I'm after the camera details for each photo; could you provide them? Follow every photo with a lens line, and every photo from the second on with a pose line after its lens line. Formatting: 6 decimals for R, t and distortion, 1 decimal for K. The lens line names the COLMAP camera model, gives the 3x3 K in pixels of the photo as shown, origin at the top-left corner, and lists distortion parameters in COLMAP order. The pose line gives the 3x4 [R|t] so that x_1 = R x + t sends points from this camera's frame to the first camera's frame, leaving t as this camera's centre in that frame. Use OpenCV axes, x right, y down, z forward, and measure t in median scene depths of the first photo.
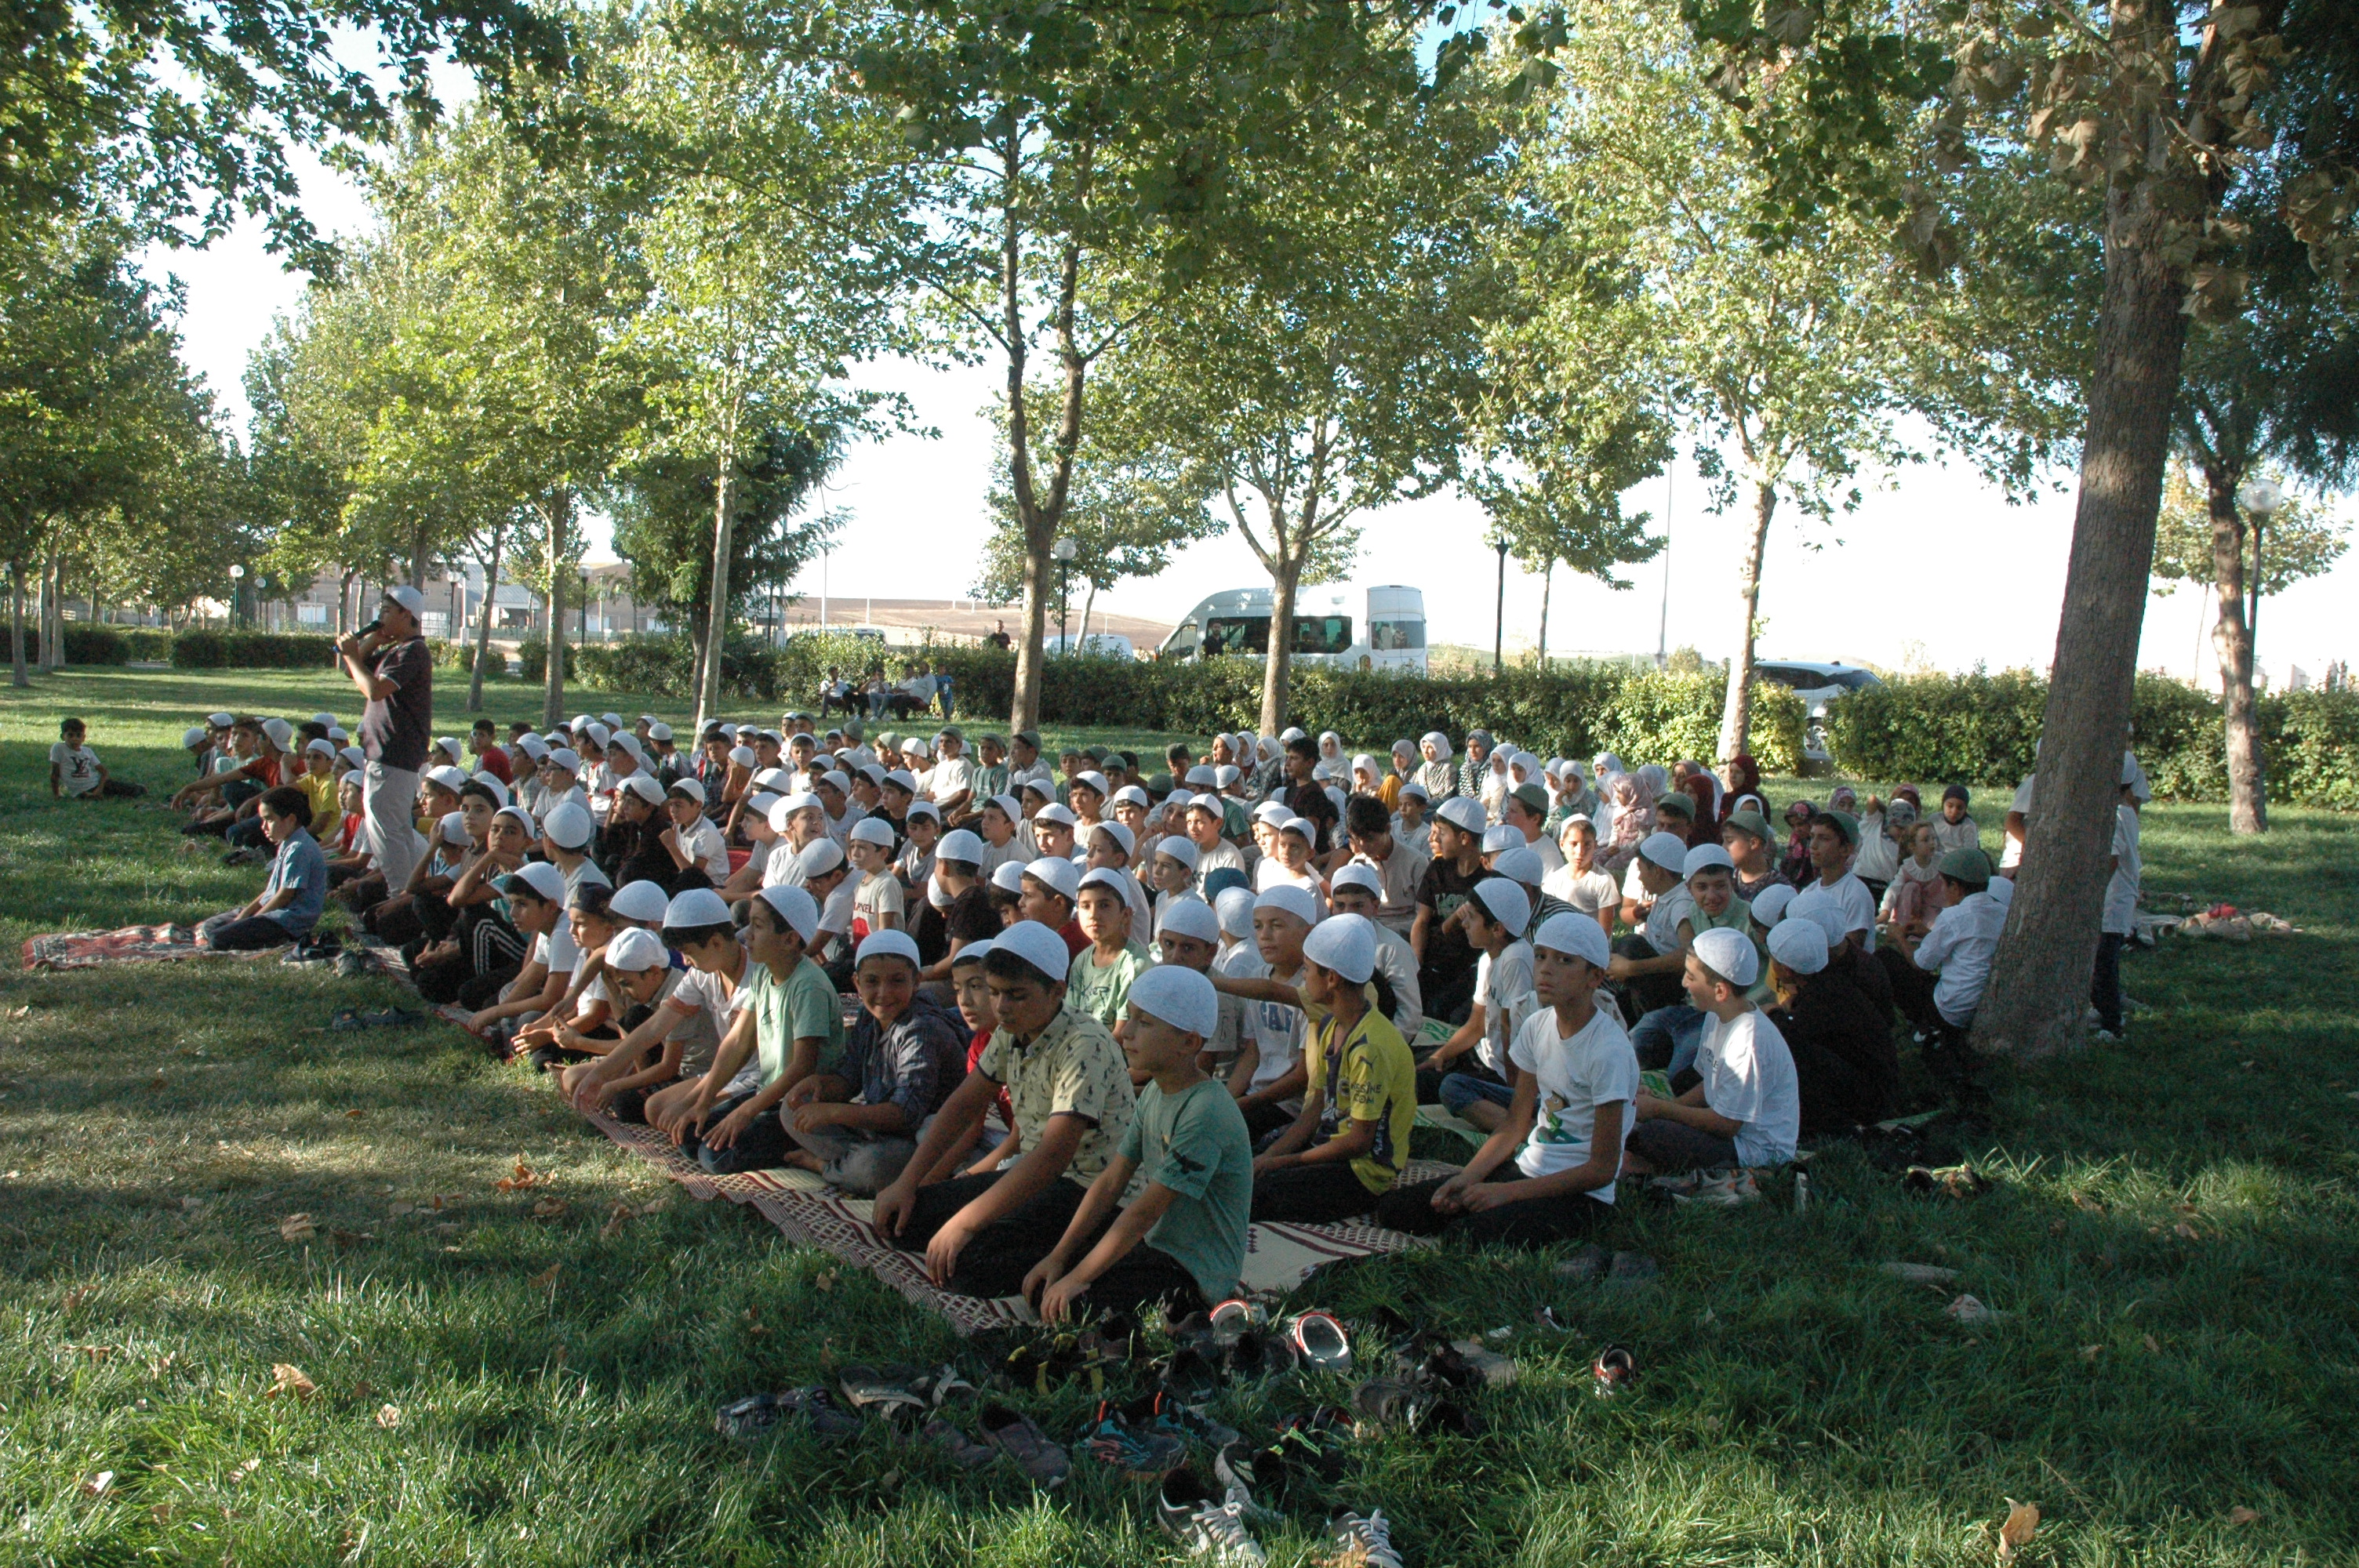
lens RADIAL K [[1860.5, 0, 1179.5], [0, 1860.5, 784.0], [0, 0, 1]] dist [-0.177579, 0.188690]
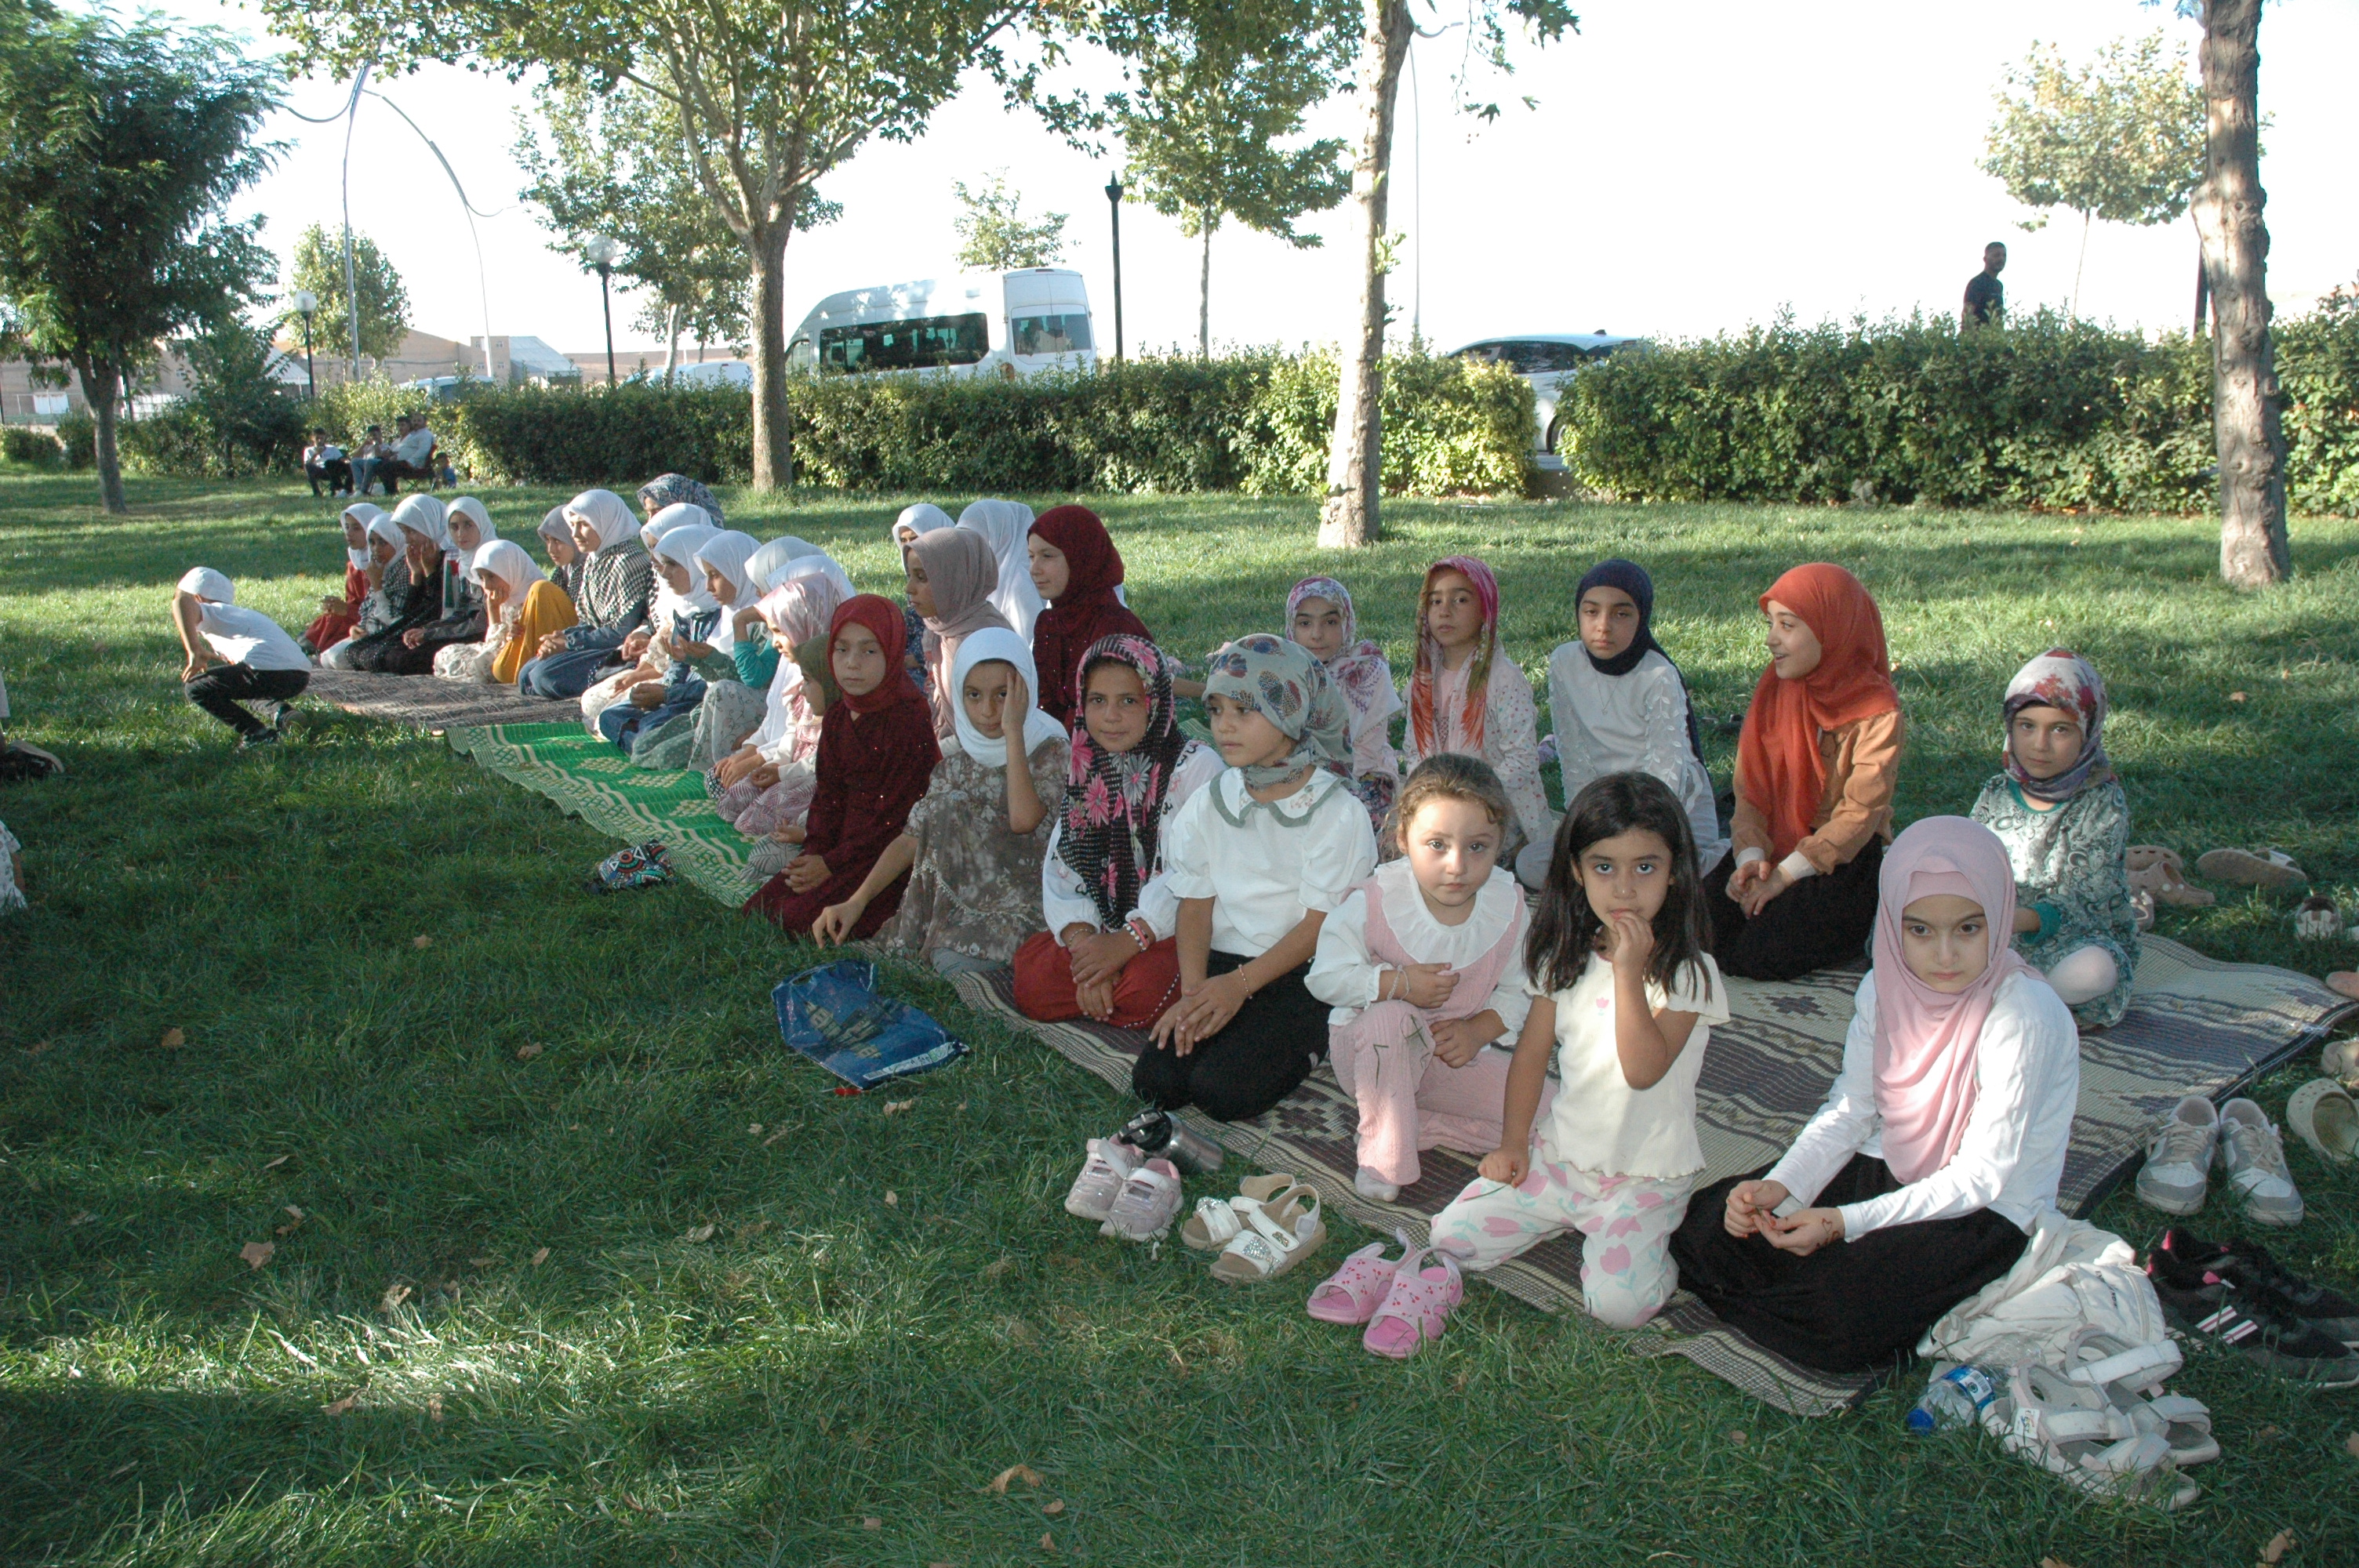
lens RADIAL K [[1860.5, 0, 1179.5], [0, 1860.5, 784.0], [0, 0, 1]] dist [-0.177579, 0.188690]
pose [[0.994888, -0.073623, 0.069113, 0.145859], [0.062813, 0.987096, 0.147296, -0.007247], [-0.079066, -0.142202, 0.986675, 0.303285]]
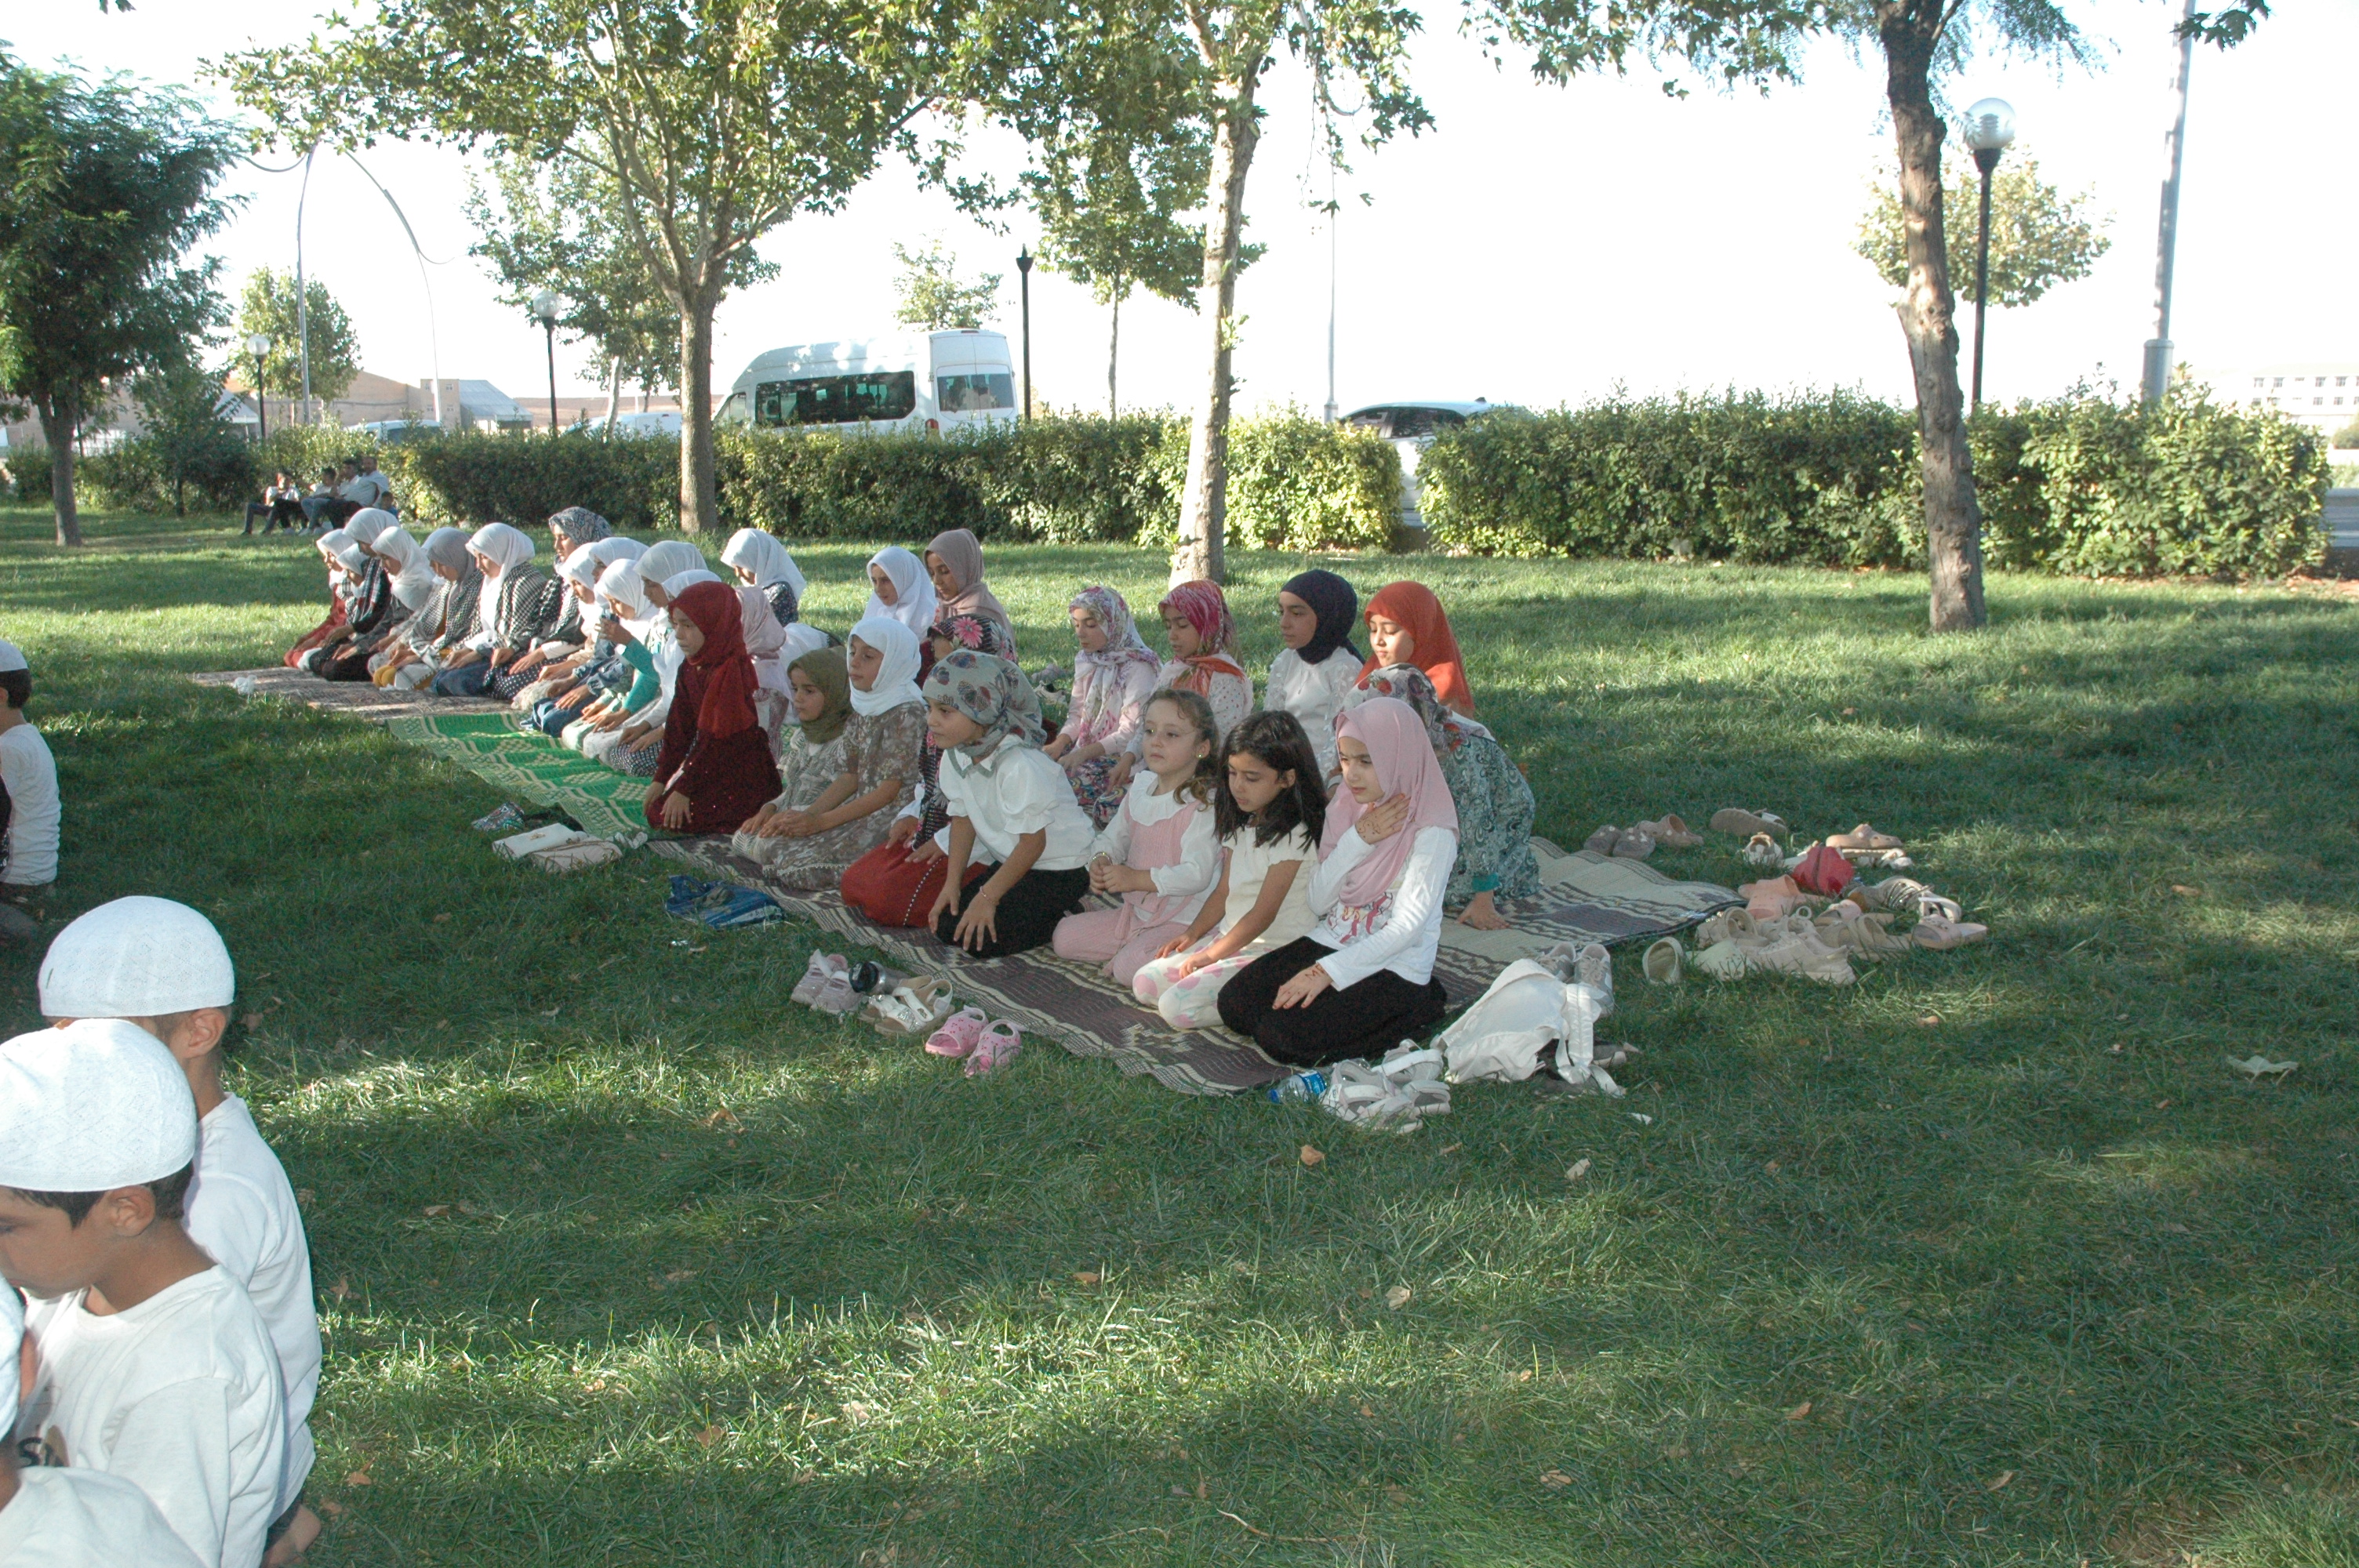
lens RADIAL K [[1865.1, 0, 1179.5], [0, 1865.1, 784.0], [0, 0, 1]] dist [-0.174606, 0.191075]
pose [[0.993377, -0.058080, 0.099138, 0.163168], [0.046079, 0.991786, 0.119320, -0.003992], [-0.105253, -0.113962, 0.987894, 0.246408]]
